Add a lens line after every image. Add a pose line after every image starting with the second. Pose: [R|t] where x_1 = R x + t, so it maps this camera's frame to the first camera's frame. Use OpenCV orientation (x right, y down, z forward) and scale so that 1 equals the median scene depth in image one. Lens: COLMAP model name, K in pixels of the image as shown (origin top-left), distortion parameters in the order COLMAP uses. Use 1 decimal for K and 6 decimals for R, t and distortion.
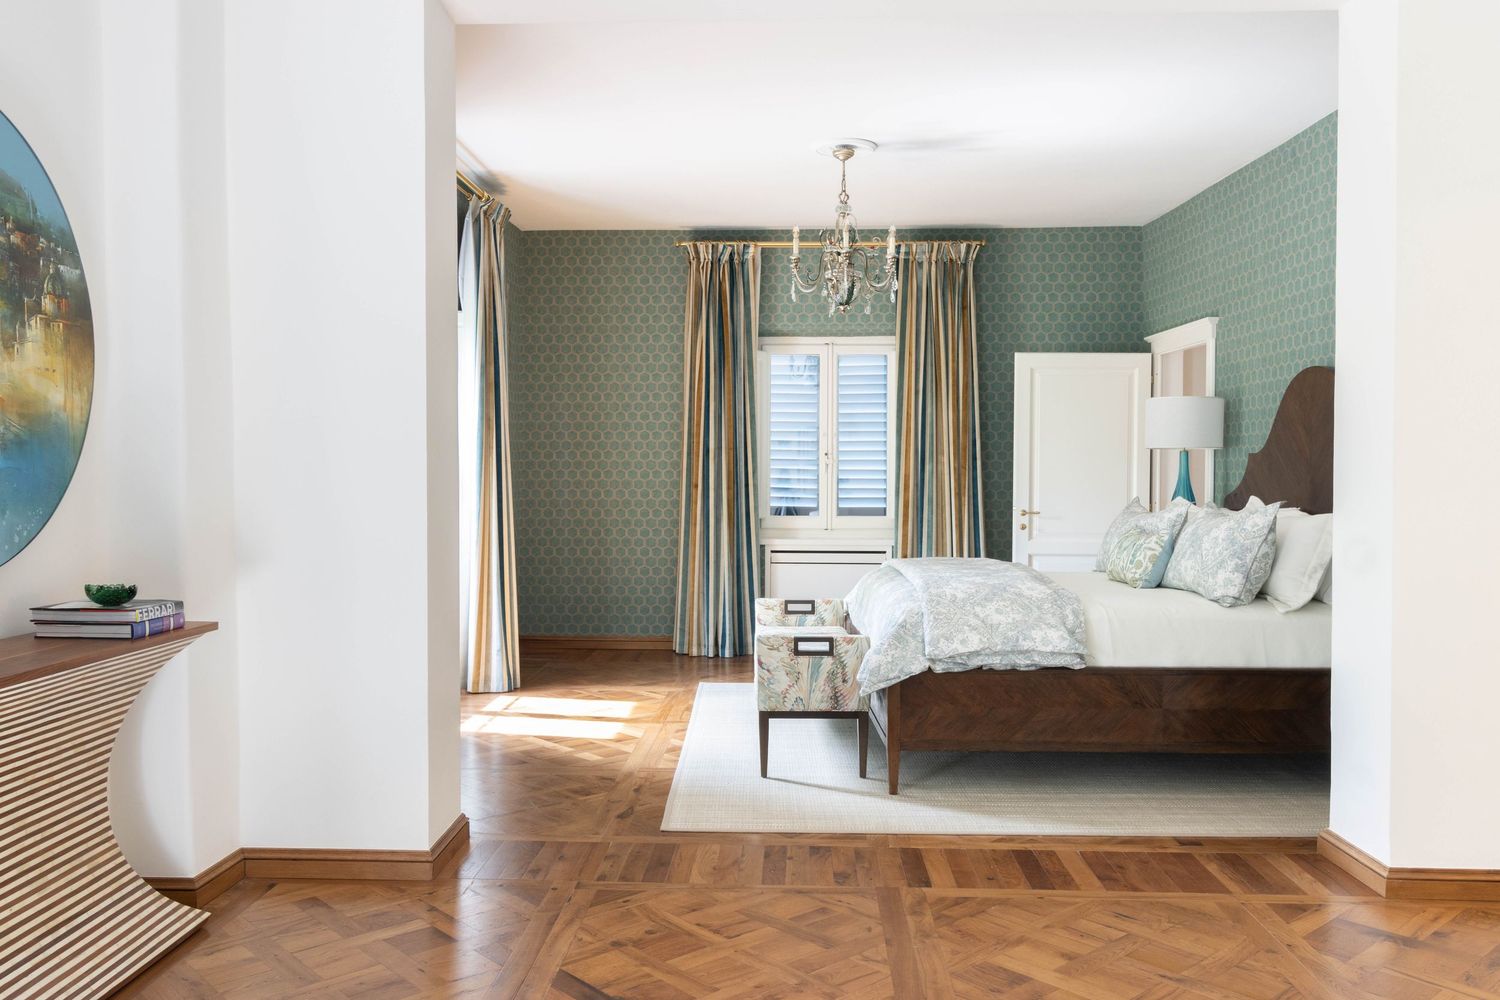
lens RADIAL K [[1224.2, 0, 750.0], [0, 1224.2, 500.0], [0, 0, 1]] dist [-0.000519, 0.001556]
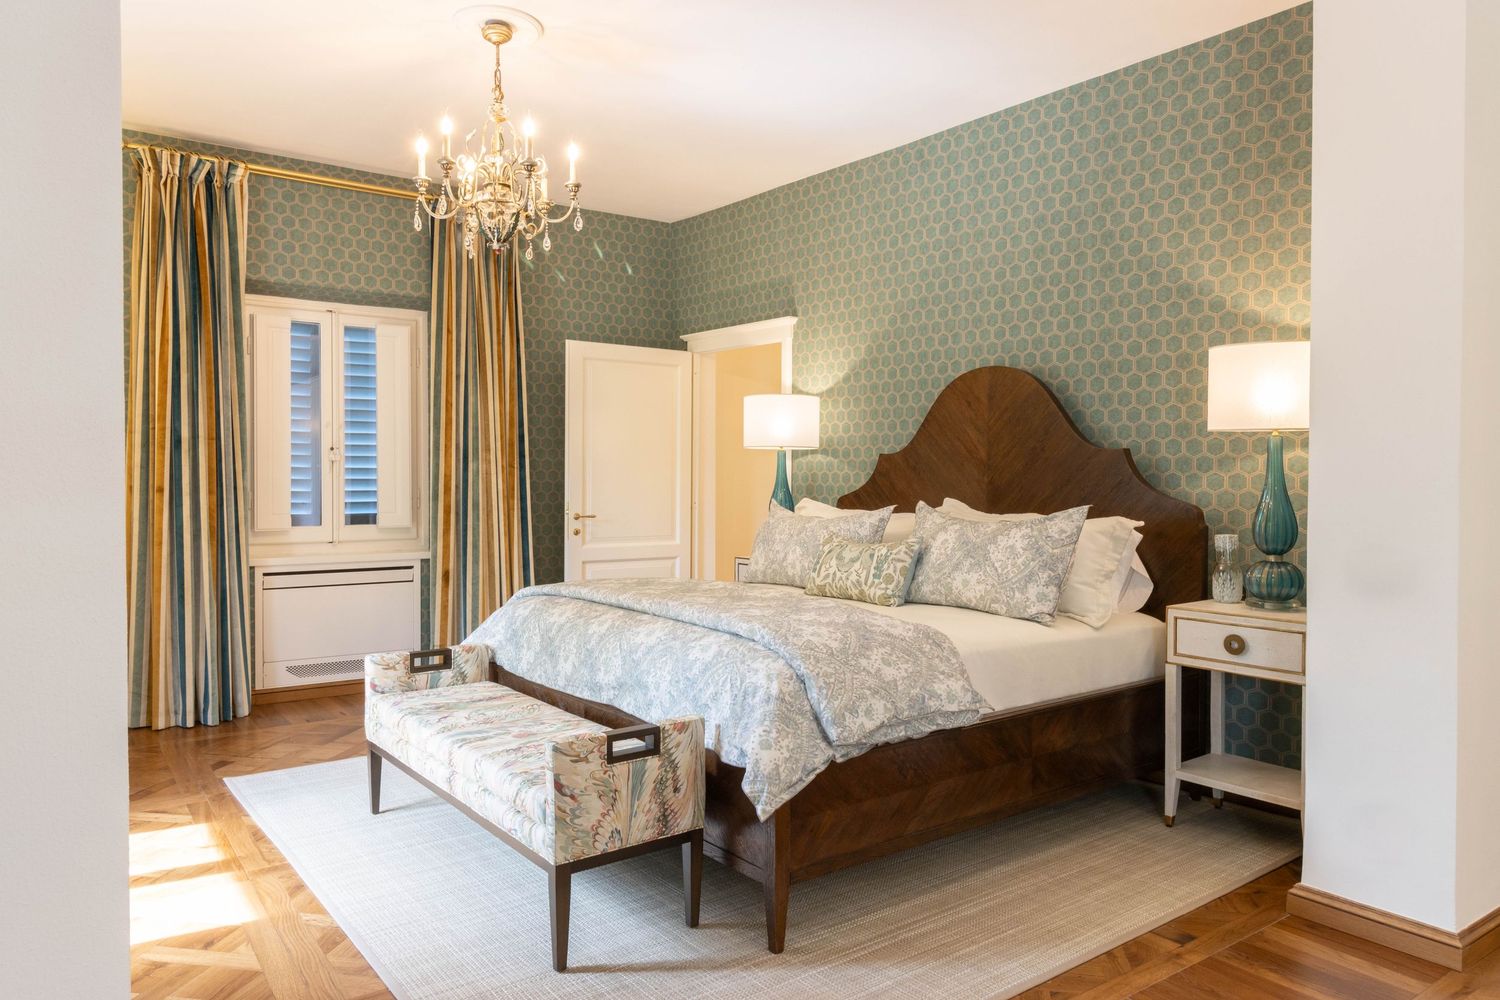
lens RADIAL K [[1005.1, 0, 750.0], [0, 1005.1, 500.0], [0, 0, 1]] dist [0.000380, -0.002072]
pose [[0.790062, -0.014230, 0.612862, -0.199428], [0.011047, 0.999899, 0.008977, -0.010995], [-0.612927, -0.000322, 0.790139, 0.497979]]
